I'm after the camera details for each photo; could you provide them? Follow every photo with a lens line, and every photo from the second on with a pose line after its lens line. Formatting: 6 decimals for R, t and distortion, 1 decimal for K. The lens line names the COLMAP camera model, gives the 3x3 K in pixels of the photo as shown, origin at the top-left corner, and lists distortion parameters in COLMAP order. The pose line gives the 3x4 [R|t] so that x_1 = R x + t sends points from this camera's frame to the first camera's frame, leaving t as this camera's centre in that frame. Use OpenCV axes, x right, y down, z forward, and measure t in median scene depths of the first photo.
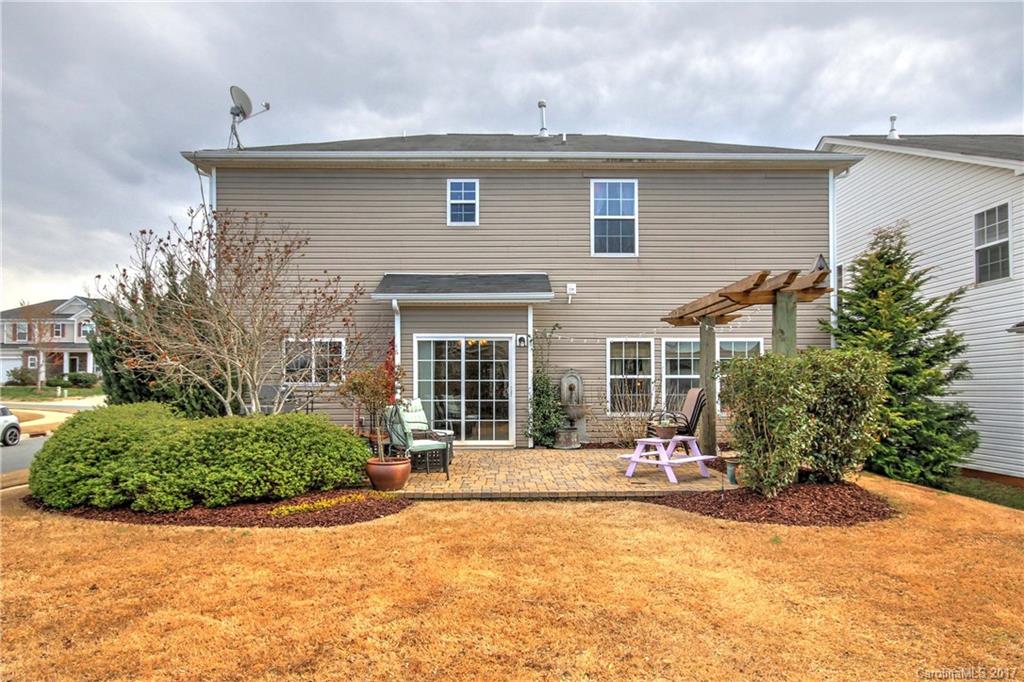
lens RADIAL K [[597.1, 0, 512.0], [0, 597.1, 341.0], [0, 0, 1]] dist [-0.002696, 0.001455]
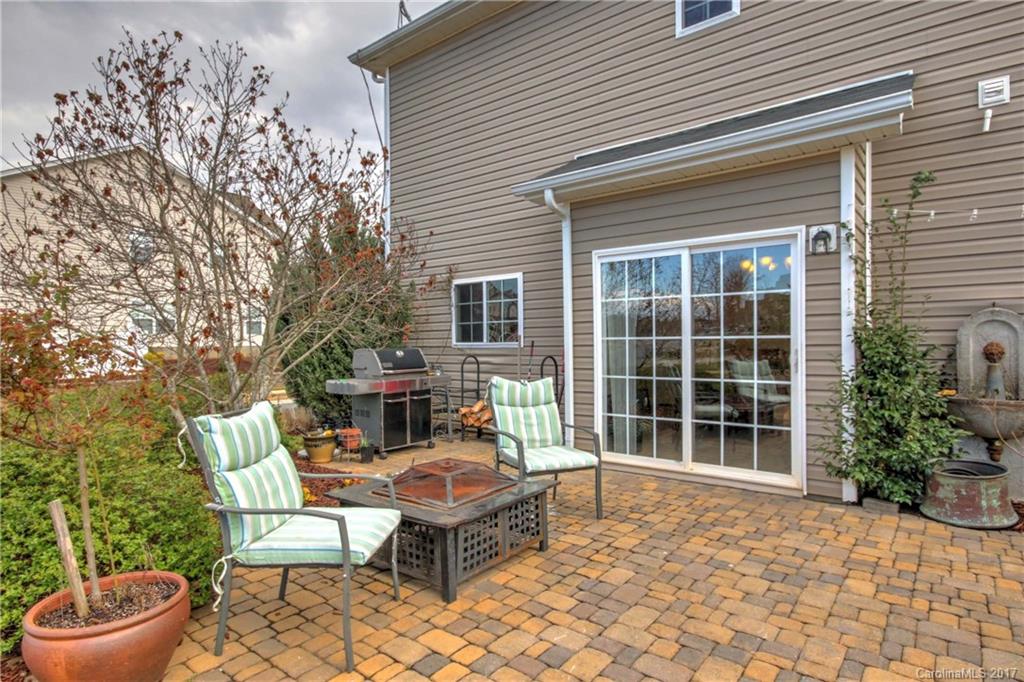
lens RADIAL K [[565.6, 0, 512.0], [0, 565.6, 341.0], [0, 0, 1]] dist [0.005235, -0.000012]
pose [[0.772273, -0.006982, -0.635252, 0.095417], [0.057175, 0.996646, 0.058553, 0.032881], [0.632712, -0.081539, 0.770082, 0.543241]]
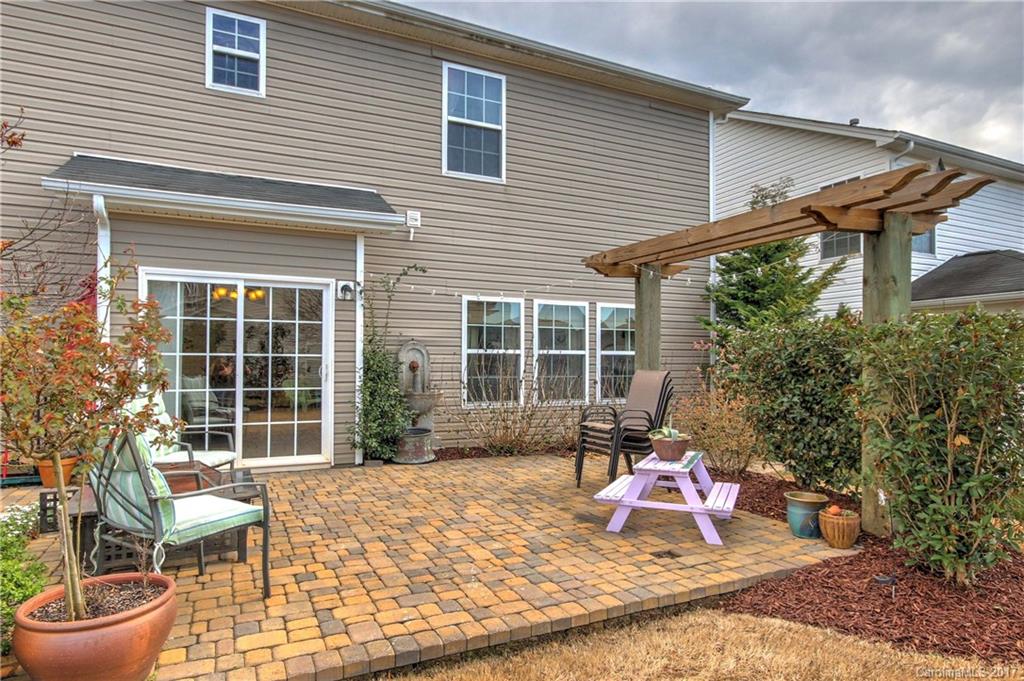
lens RADIAL K [[597.1, 0, 512.0], [0, 597.1, 340.5], [0, 0, 1]] dist [-0.002696, 0.001455]
pose [[0.906278, 0.018958, 0.422258, -0.084307], [-0.036622, 0.998759, 0.033759, 0.022822], [-0.421094, -0.046058, 0.905847, 0.361771]]
